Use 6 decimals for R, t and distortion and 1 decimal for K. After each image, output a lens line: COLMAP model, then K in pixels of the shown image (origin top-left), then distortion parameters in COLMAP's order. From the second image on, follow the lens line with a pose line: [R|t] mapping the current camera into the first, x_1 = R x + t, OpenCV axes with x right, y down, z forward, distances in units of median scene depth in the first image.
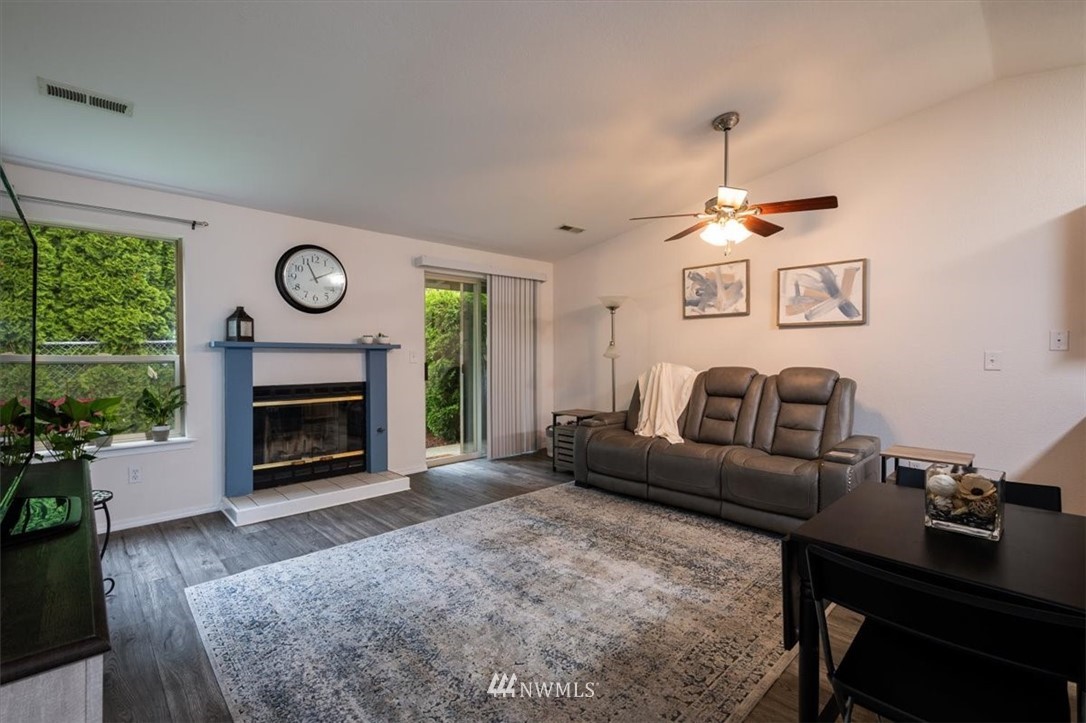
lens RADIAL K [[485.9, 0, 540.5], [0, 485.9, 358.9], [0, 0, 1]] dist [0.000461, 0.000136]
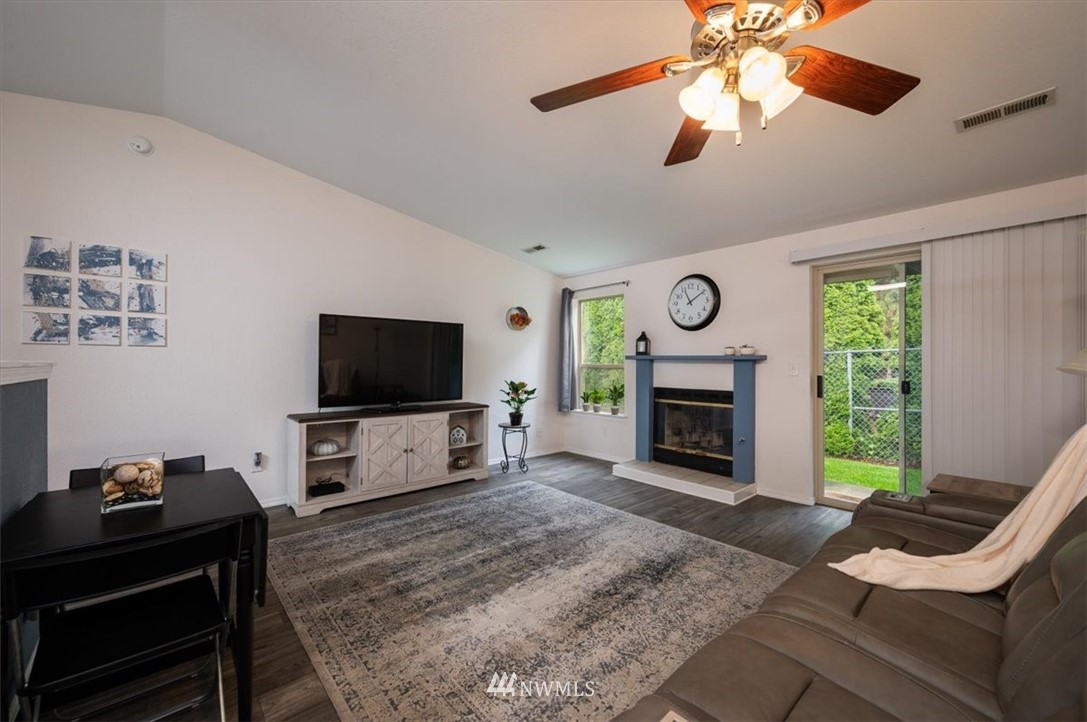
lens RADIAL K [[435.0, 0, 545.7], [0, 435.0, 362.5], [0, 0, 1]] dist [-0.000006, -0.000059]
pose [[-0.039806, 0.004994, -0.999195, 0.669877], [-0.016130, 0.999854, 0.005640, -0.016186], [0.999077, 0.016342, -0.039719, 0.720991]]
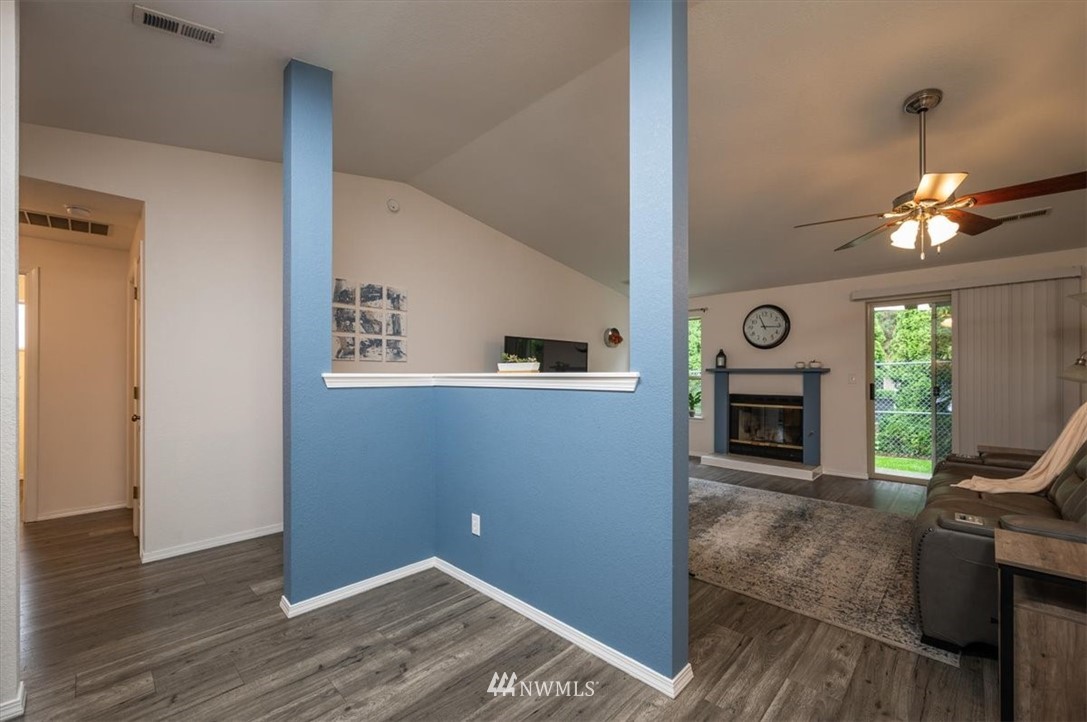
lens RADIAL K [[442.0, 0, 548.9], [0, 442.0, 375.2], [0, 0, 1]] dist [-0.000489, 0.000060]
pose [[0.041492, 0.004537, -0.999129, 0.960554], [-0.014370, 0.999889, 0.003943, -0.007504], [0.999035, 0.014194, 0.041553, 0.272526]]
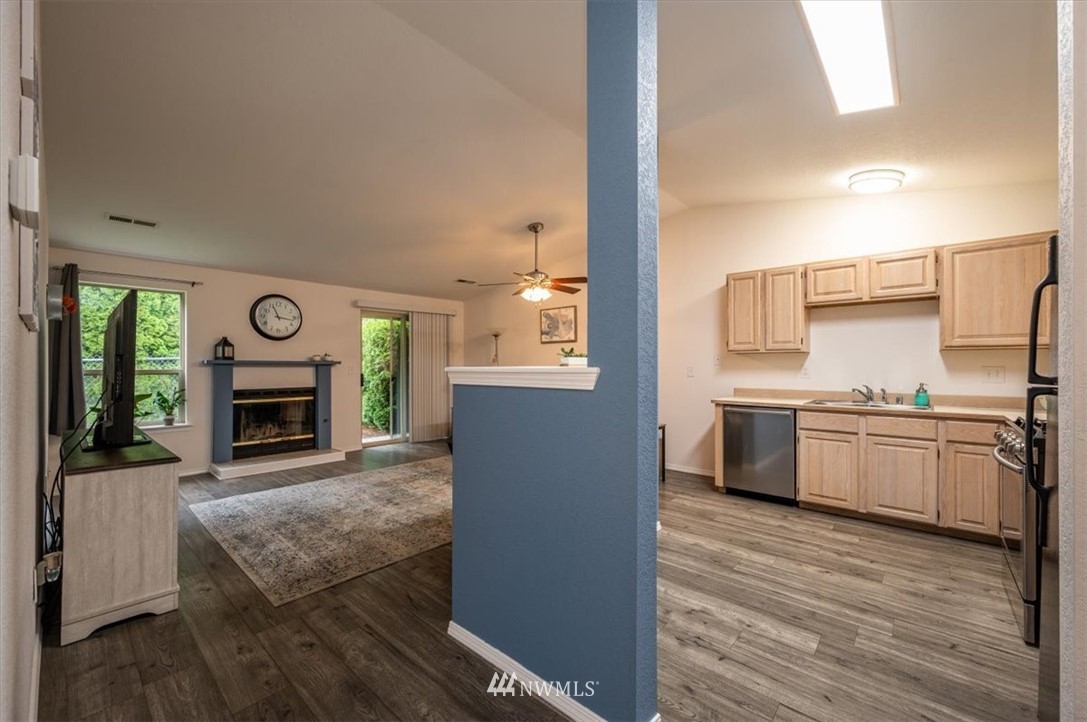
lens RADIAL K [[435.0, 0, 545.7], [0, 435.0, 362.5], [0, 0, 1]] dist [-0.000006, -0.000059]
pose [[0.996522, -0.001528, 0.083321, 0.249580], [0.003118, 0.999816, -0.018946, 0.000716], [-0.083277, 0.019140, 0.996343, -0.406106]]
